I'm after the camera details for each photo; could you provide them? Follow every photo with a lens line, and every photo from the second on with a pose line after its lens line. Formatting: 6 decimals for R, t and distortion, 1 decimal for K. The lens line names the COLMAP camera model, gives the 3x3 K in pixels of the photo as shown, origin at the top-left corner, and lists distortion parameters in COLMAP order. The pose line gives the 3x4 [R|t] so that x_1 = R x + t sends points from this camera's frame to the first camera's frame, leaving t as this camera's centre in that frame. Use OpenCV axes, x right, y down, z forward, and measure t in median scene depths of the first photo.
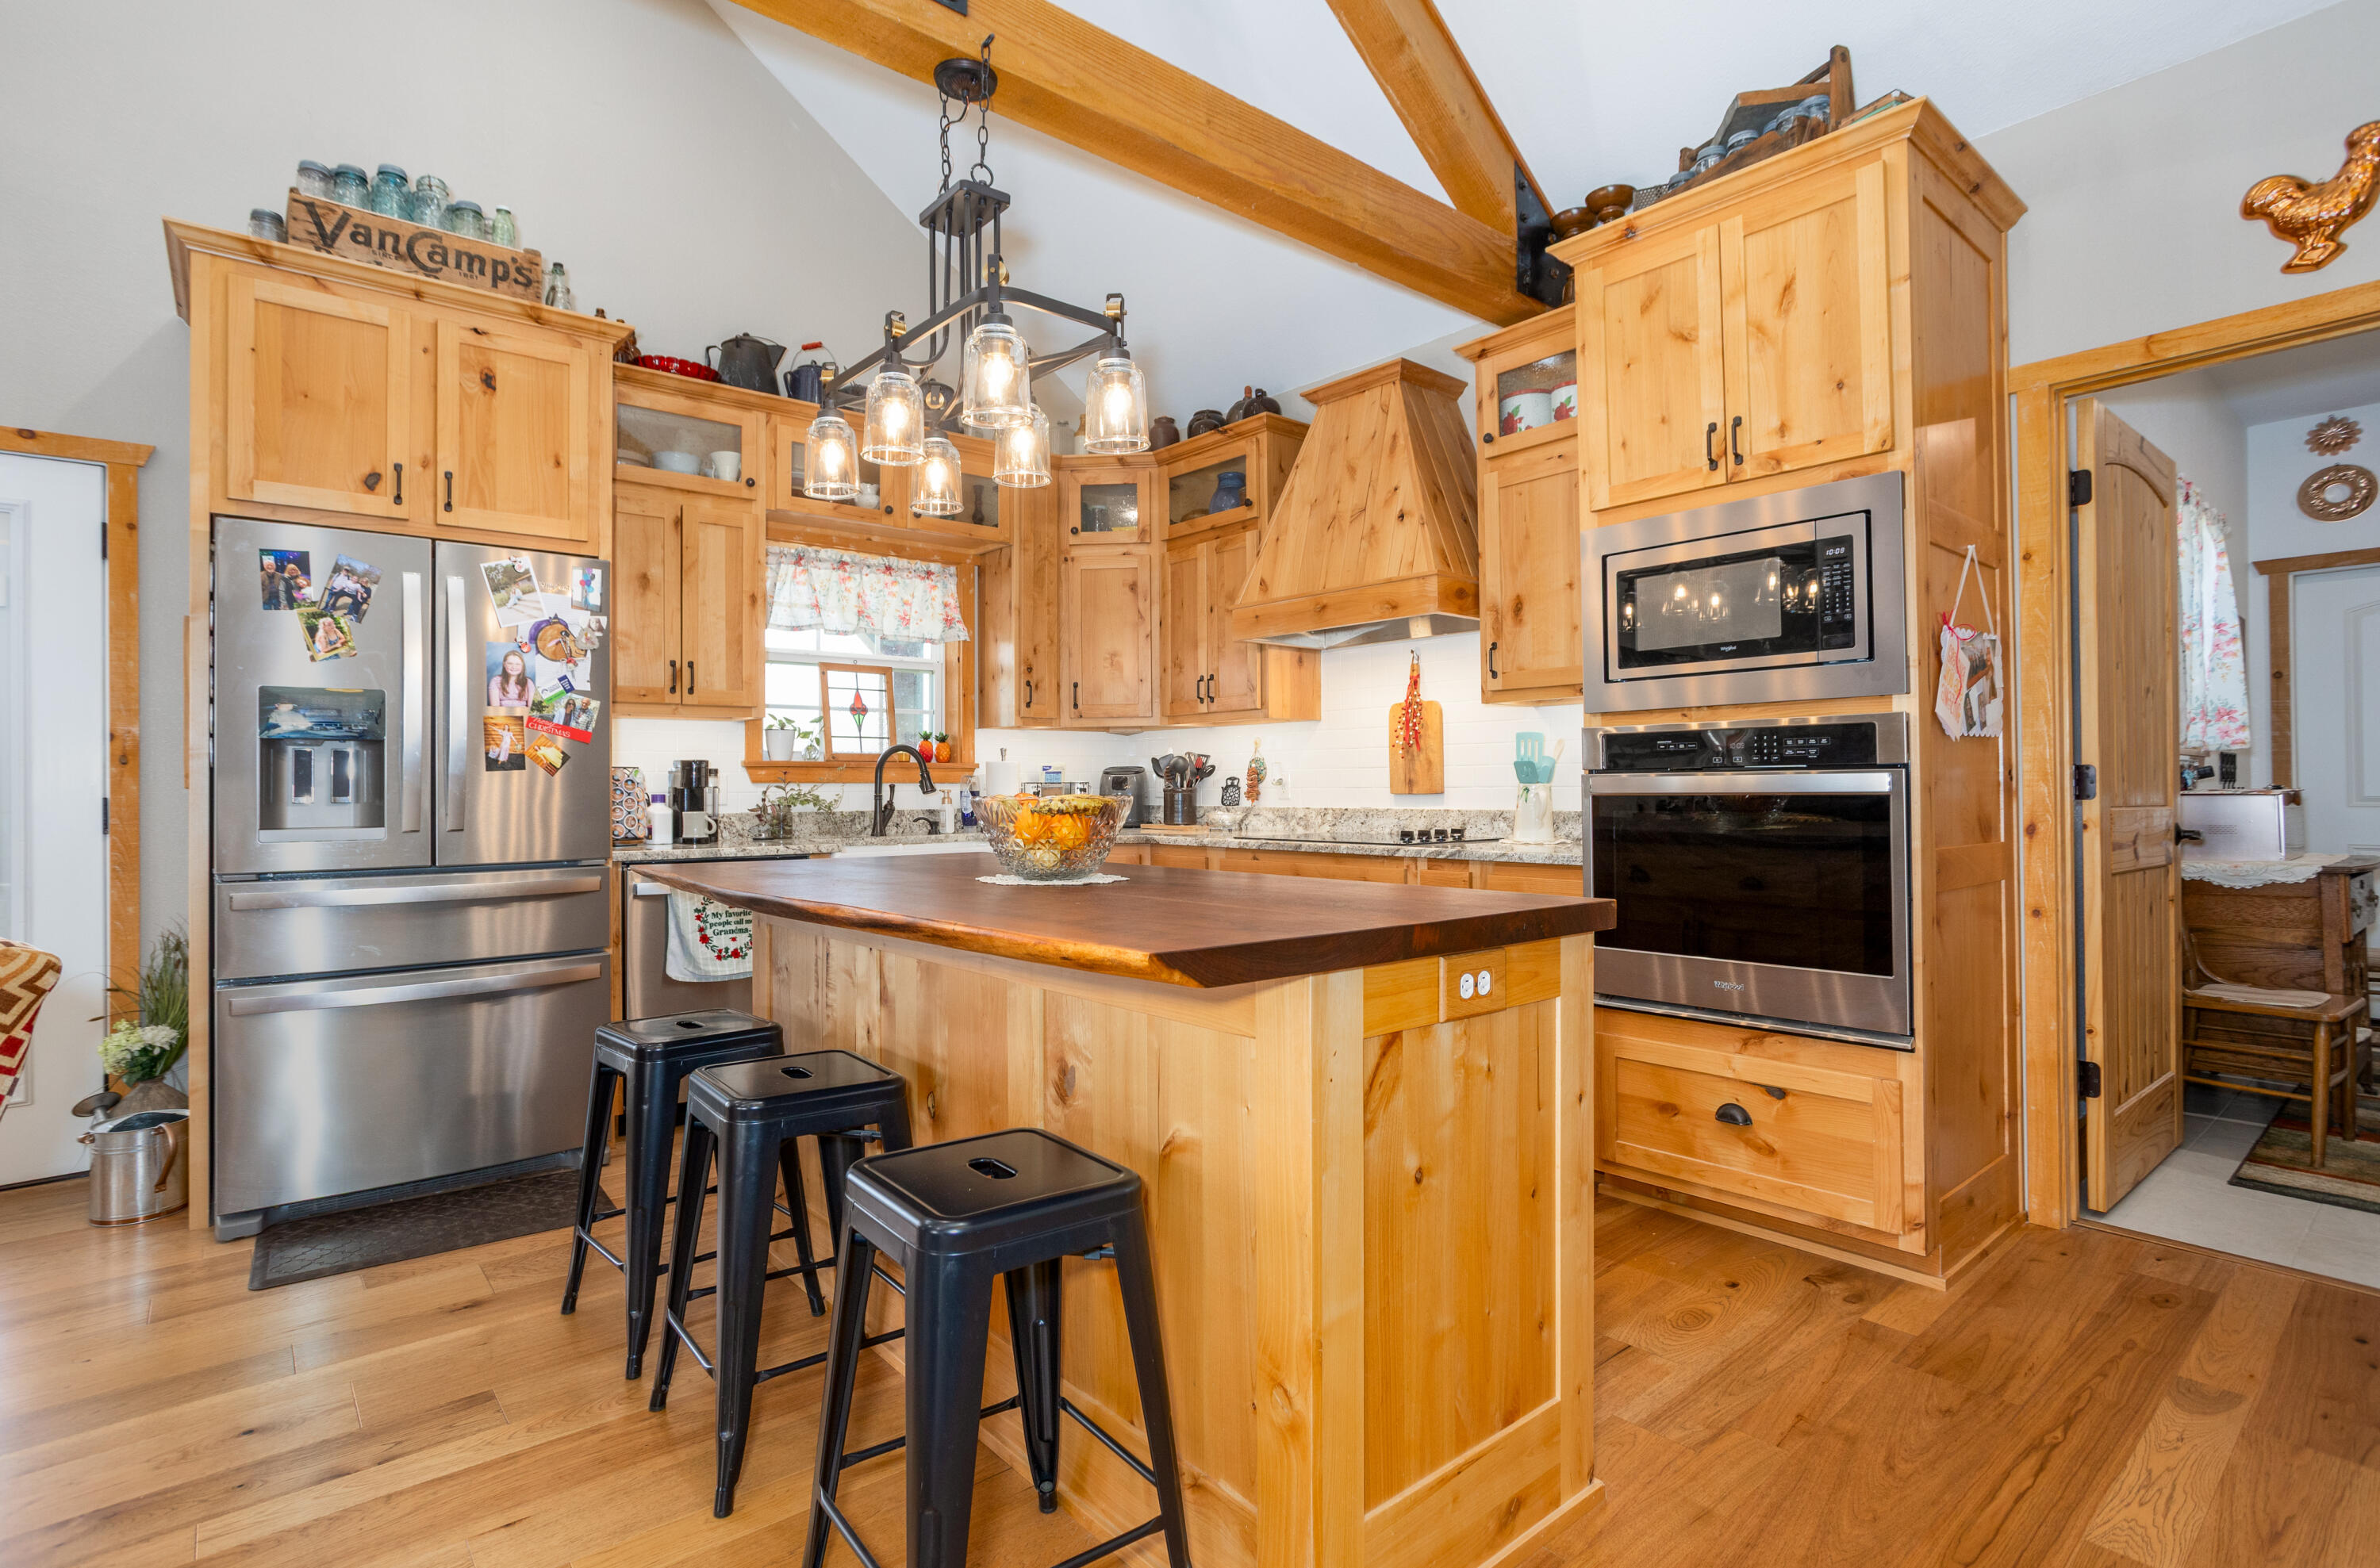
lens RADIAL K [[1137.7, 0, 1181.2], [0, 1137.7, 772.5], [0, 0, 1]] dist [-0.001246, 0.000242]
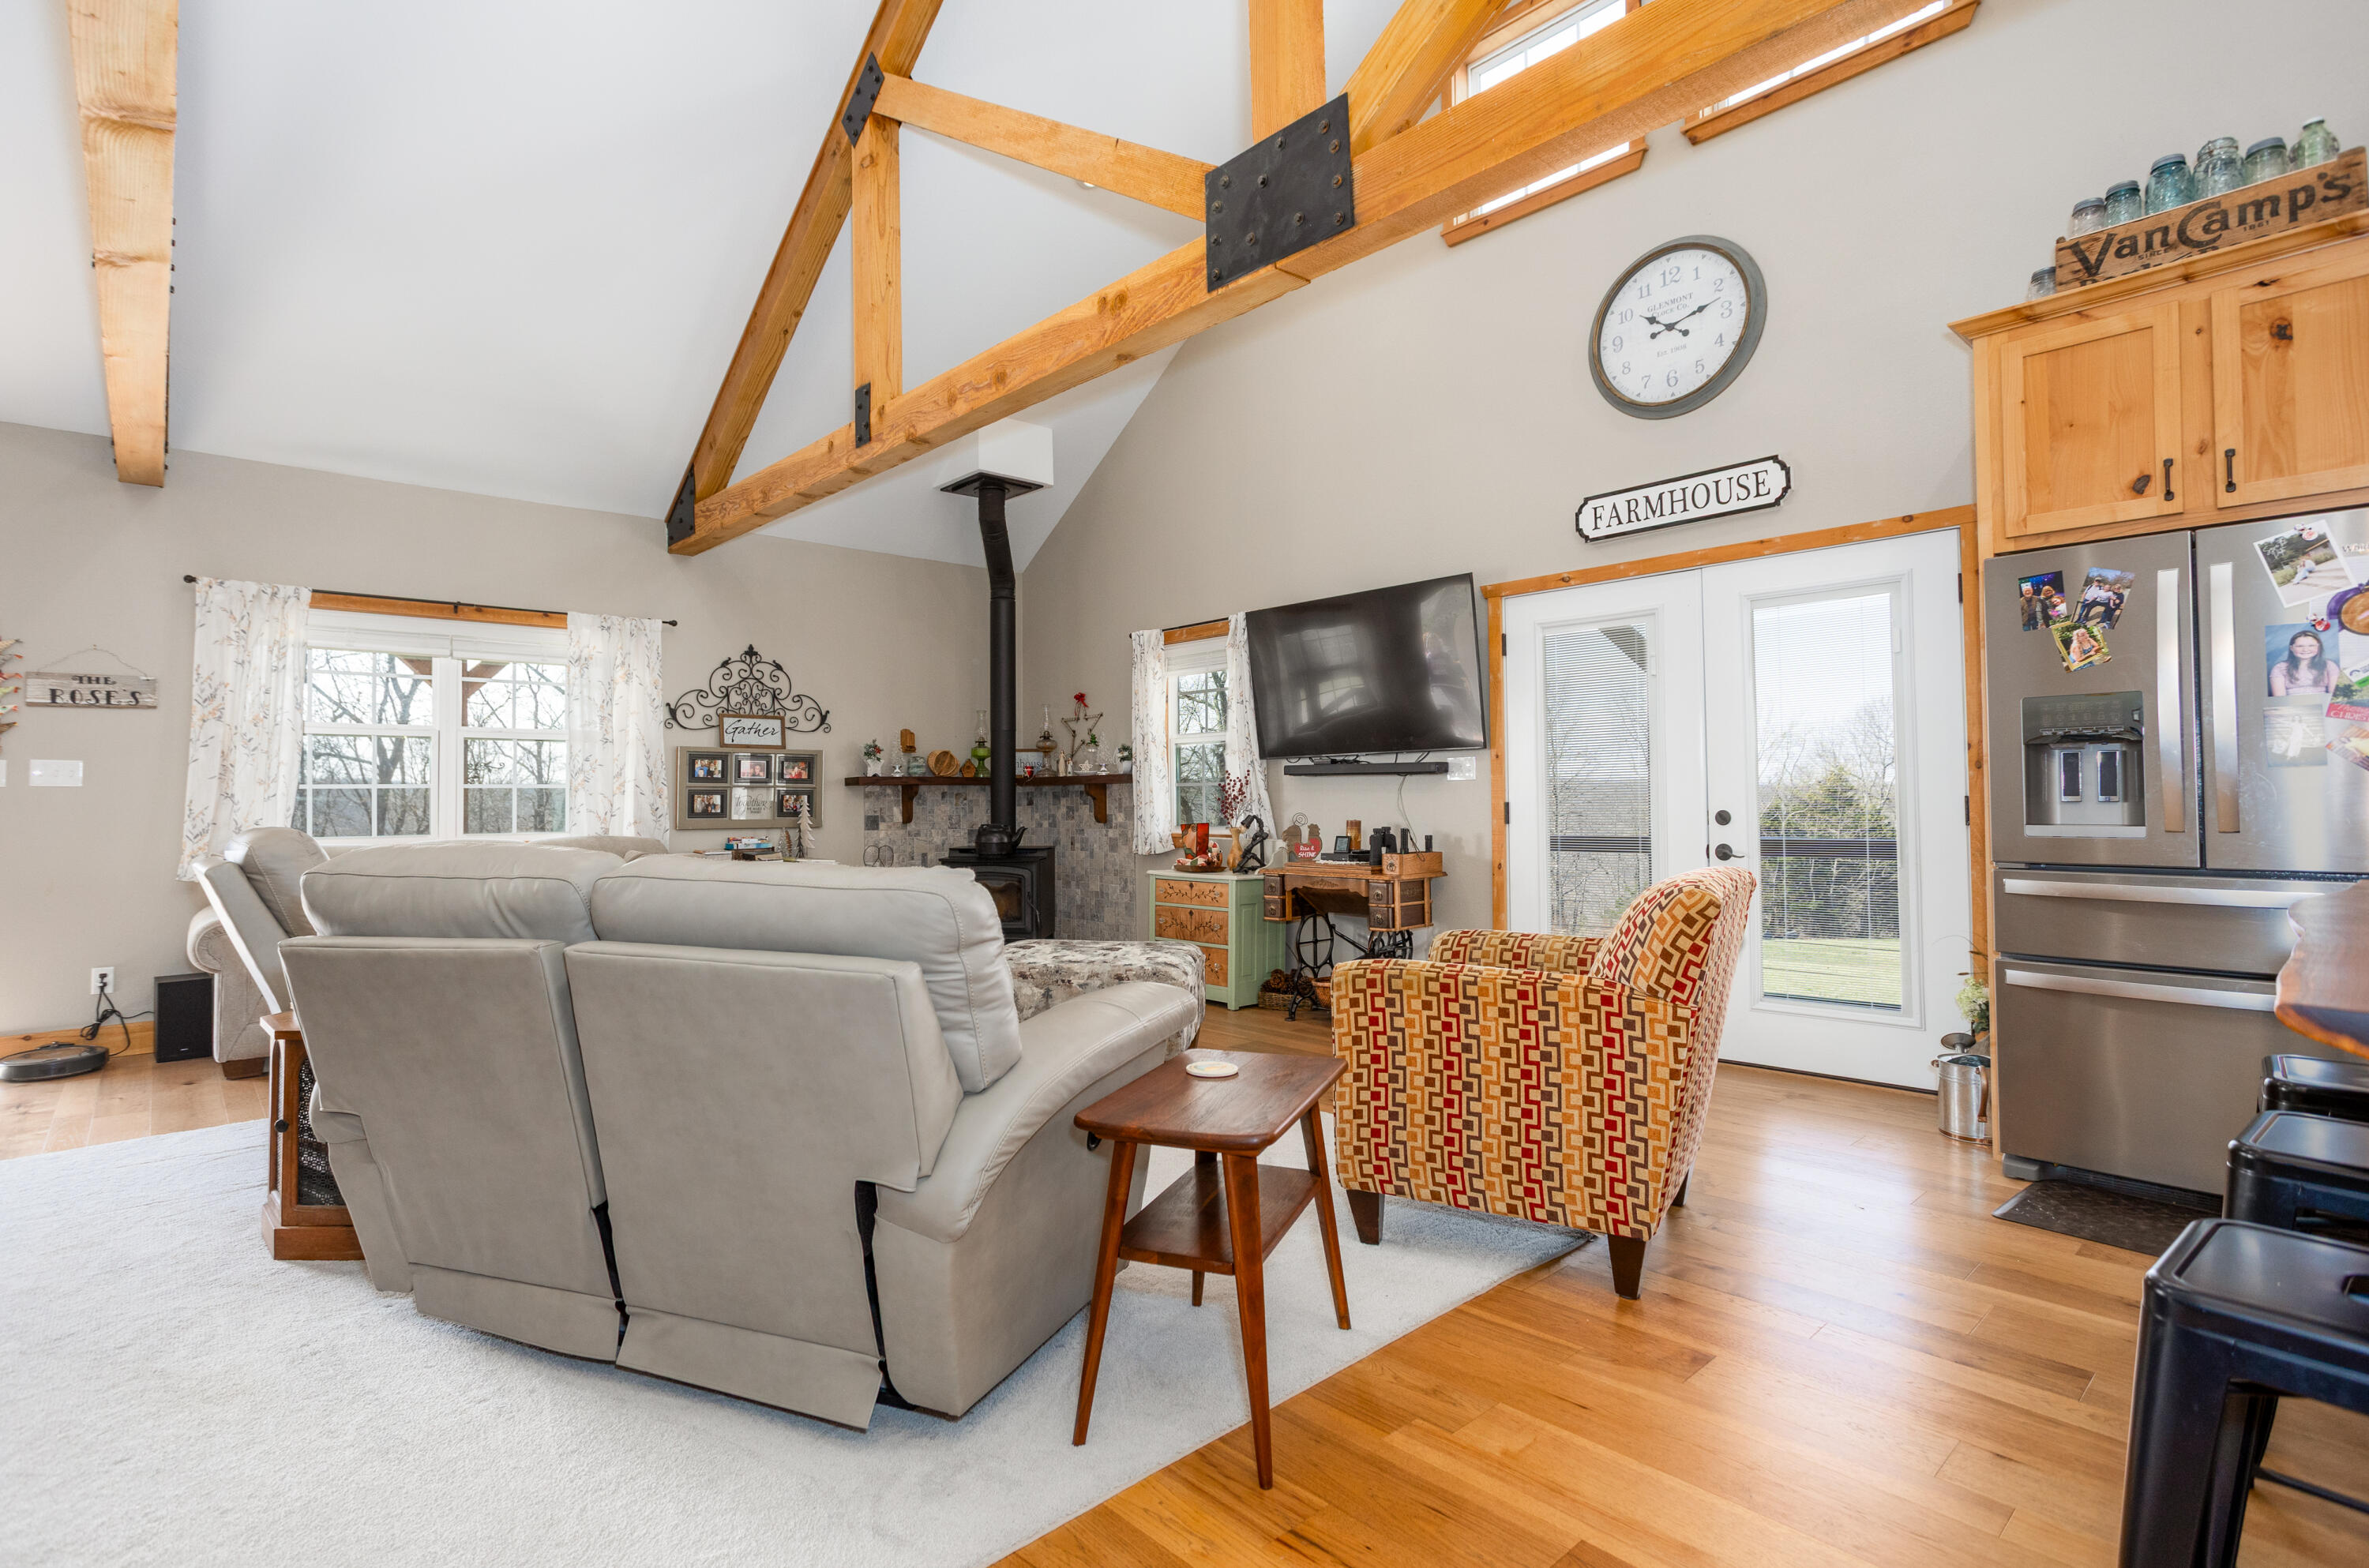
lens RADIAL K [[1132.5, 0, 1175.8], [0, 1132.5, 785.3], [0, 0, 1]] dist [-0.001246, 0.000242]
pose [[0.055963, -0.006258, -0.998413, 0.252348], [0.018578, 0.999814, -0.005226, 0.000857], [0.998260, -0.018256, 0.056068, 0.081758]]
